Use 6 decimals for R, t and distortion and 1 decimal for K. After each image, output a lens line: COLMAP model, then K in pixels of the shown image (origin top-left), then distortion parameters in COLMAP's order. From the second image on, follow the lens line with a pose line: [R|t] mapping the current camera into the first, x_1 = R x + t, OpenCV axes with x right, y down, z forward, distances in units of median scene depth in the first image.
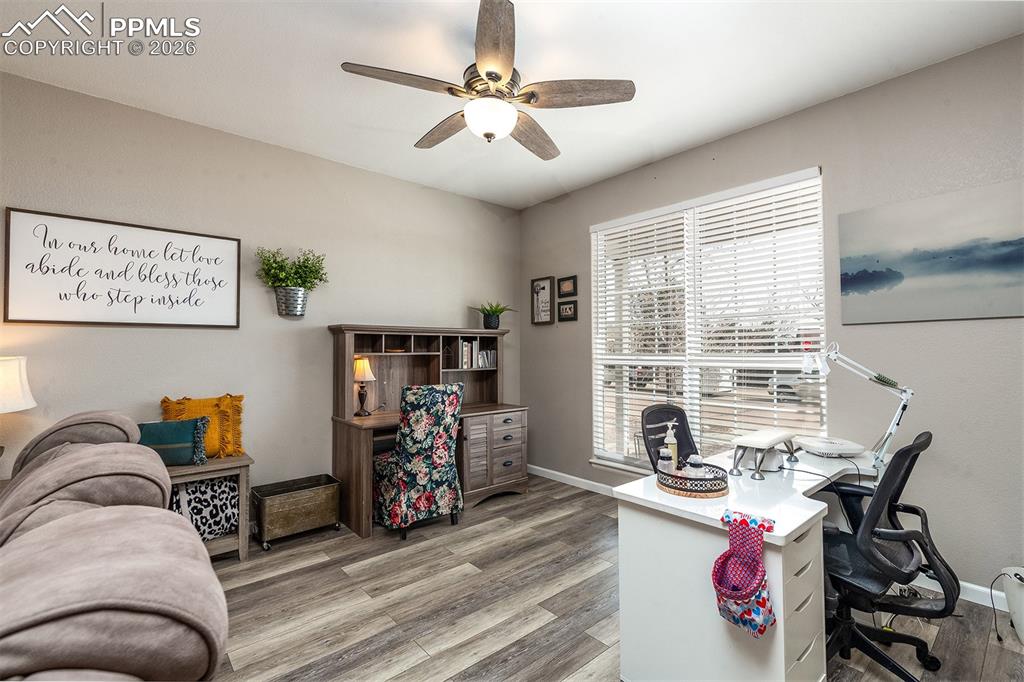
lens RADIAL K [[458.6, 0, 512.8], [0, 458.6, 337.7], [0, 0, 1]] dist [0.009980, -0.000508]
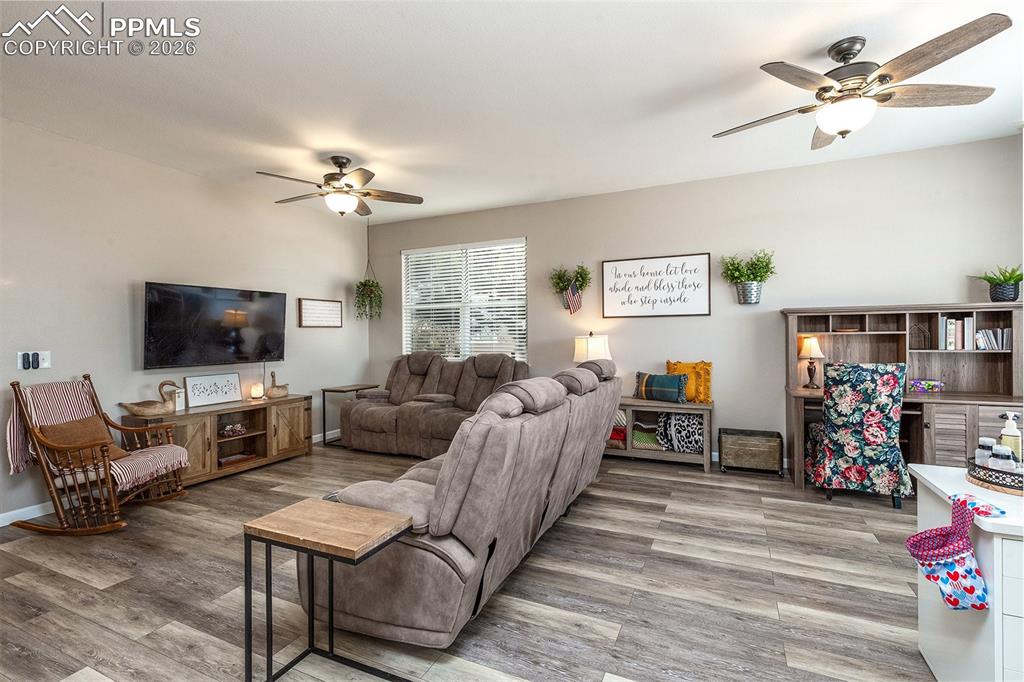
lens RADIAL K [[458.6, 0, 516.7], [0, 458.6, 337.5], [0, 0, 1]] dist [0.009980, -0.000508]
pose [[0.398507, 0.005709, -0.917147, 0.474822], [0.034454, 0.999182, 0.021190, -0.003222], [0.916518, -0.040044, 0.397985, -0.119474]]
